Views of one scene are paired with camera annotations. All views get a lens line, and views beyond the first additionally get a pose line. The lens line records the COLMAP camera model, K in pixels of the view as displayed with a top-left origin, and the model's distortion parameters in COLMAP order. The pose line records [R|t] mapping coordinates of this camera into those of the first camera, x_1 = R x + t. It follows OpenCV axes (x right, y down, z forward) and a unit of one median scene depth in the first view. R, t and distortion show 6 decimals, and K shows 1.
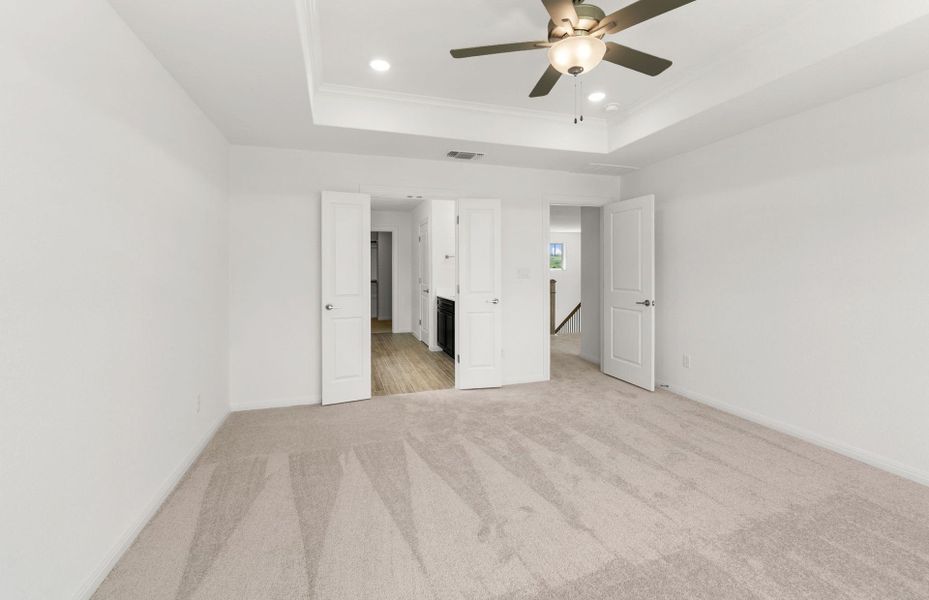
lens RADIAL K [[398.4, 0, 464.0], [0, 398.4, 271.9], [0, 0, 1]] dist [0.000608, 0.000025]
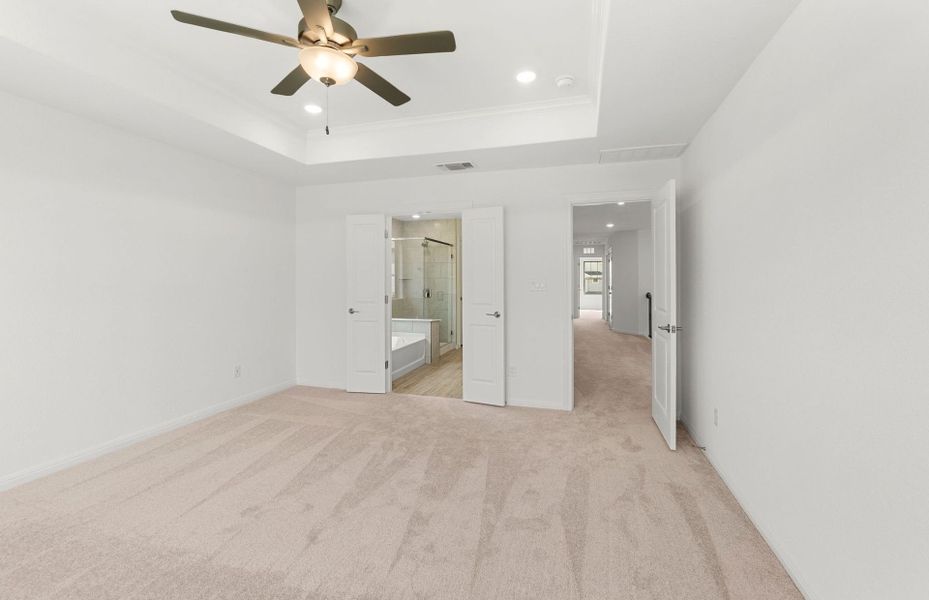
lens RADIAL K [[393.6, 0, 459.7], [0, 393.6, 286.9], [0, 0, 1]] dist [-0.001238, -0.000094]
pose [[0.819930, 0.015394, -0.572257, 0.738195], [-0.004998, 0.999793, 0.019735, -0.013928], [0.572442, -0.013321, 0.819837, 0.252041]]
